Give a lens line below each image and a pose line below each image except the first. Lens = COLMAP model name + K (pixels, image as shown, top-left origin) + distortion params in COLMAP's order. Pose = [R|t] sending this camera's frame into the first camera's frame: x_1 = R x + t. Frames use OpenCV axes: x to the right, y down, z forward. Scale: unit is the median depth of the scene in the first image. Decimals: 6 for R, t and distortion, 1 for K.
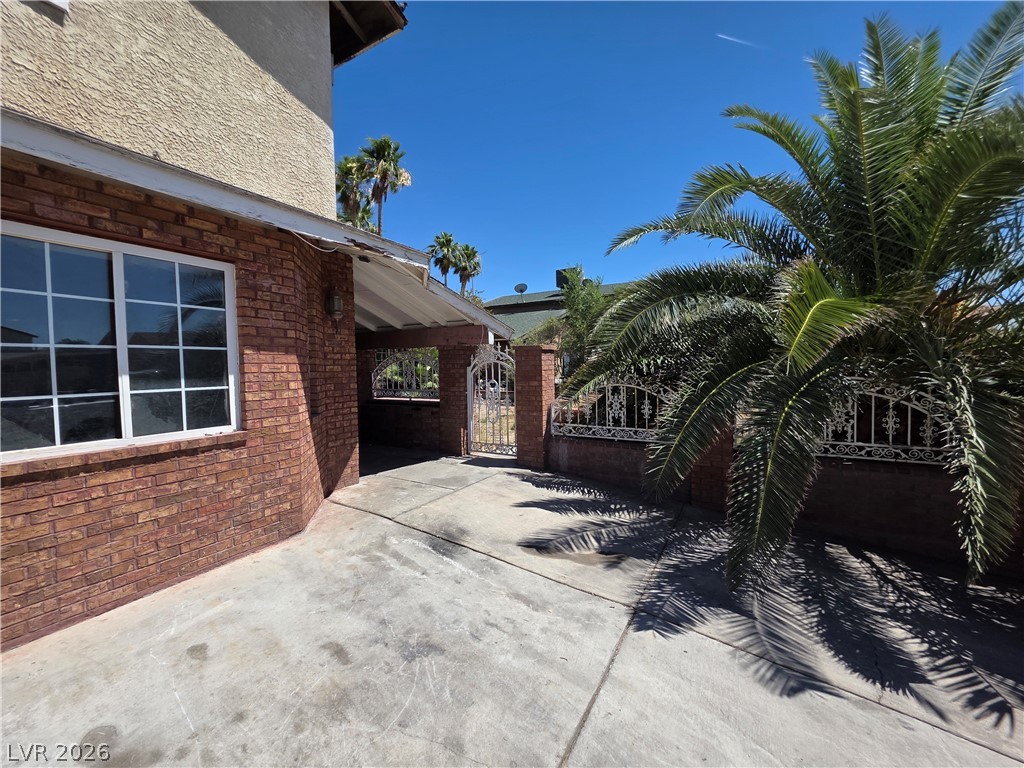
lens RADIAL K [[410.7, 0, 515.6], [0, 410.7, 381.8], [0, 0, 1]] dist [0.001607, 0.000442]
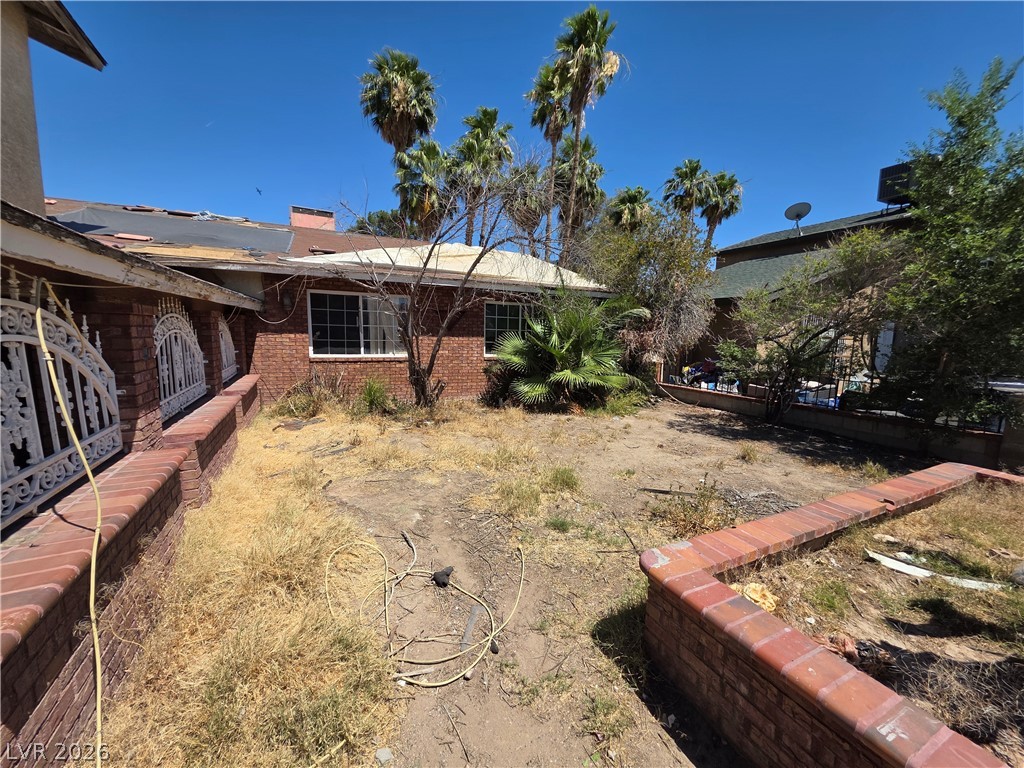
lens RADIAL K [[410.7, 0, 519.2], [0, 410.7, 389.3], [0, 0, 1]] dist [0.001607, 0.000442]
pose [[0.836404, 0.100129, -0.538890, 0.122163], [-0.046591, 0.992602, 0.112118, -0.132539], [0.546129, -0.068668, 0.834882, 1.528044]]
